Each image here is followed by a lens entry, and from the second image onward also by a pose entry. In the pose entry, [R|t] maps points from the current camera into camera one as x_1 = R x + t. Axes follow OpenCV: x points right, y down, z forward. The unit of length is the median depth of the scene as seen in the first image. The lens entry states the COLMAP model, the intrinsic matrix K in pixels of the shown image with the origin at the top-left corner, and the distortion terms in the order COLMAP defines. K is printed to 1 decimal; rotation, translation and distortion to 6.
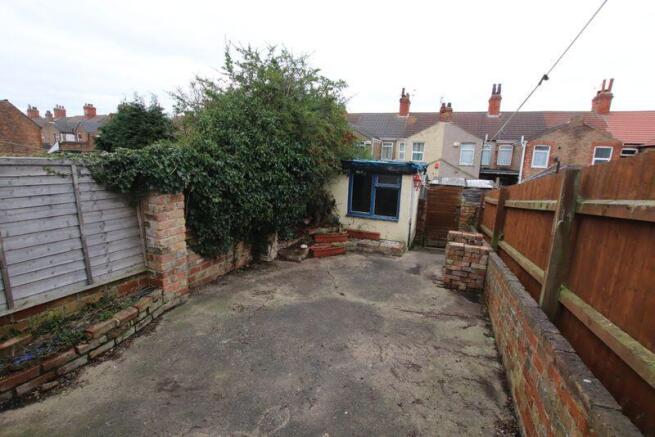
lens RADIAL K [[307.6, 0, 332.0], [0, 307.6, 219.9], [0, 0, 1]] dist [-0.018728, -0.000143]
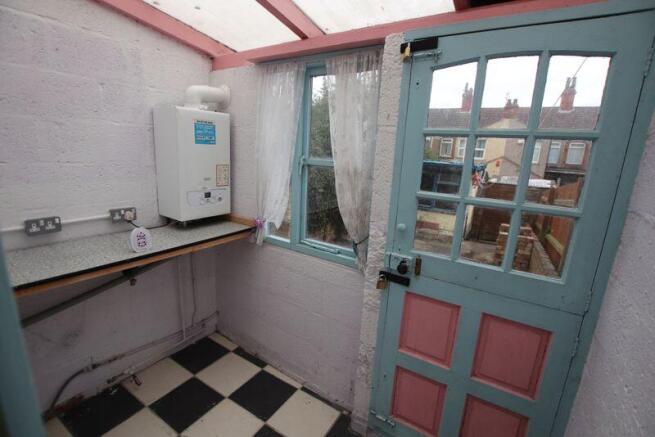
lens RADIAL K [[307.6, 0, 332.0], [0, 307.6, 219.9], [0, 0, 1]] dist [-0.018728, -0.000143]
pose [[0.985321, 0.049427, -0.163401, -0.047350], [-0.045917, 0.998628, 0.025190, 0.015561], [0.164422, -0.017317, 0.986238, -0.186264]]
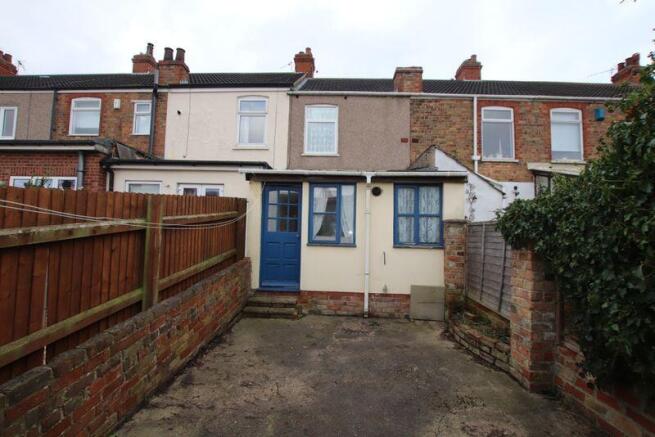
lens RADIAL K [[307.6, 0, 332.0], [0, 307.6, 219.9], [0, 0, 1]] dist [-0.018728, -0.000143]
pose [[-0.941178, -0.079084, -0.328525, 0.140107], [-0.123198, 0.985616, 0.115683, -0.093564], [0.314651, 0.149352, -0.937384, 0.734082]]
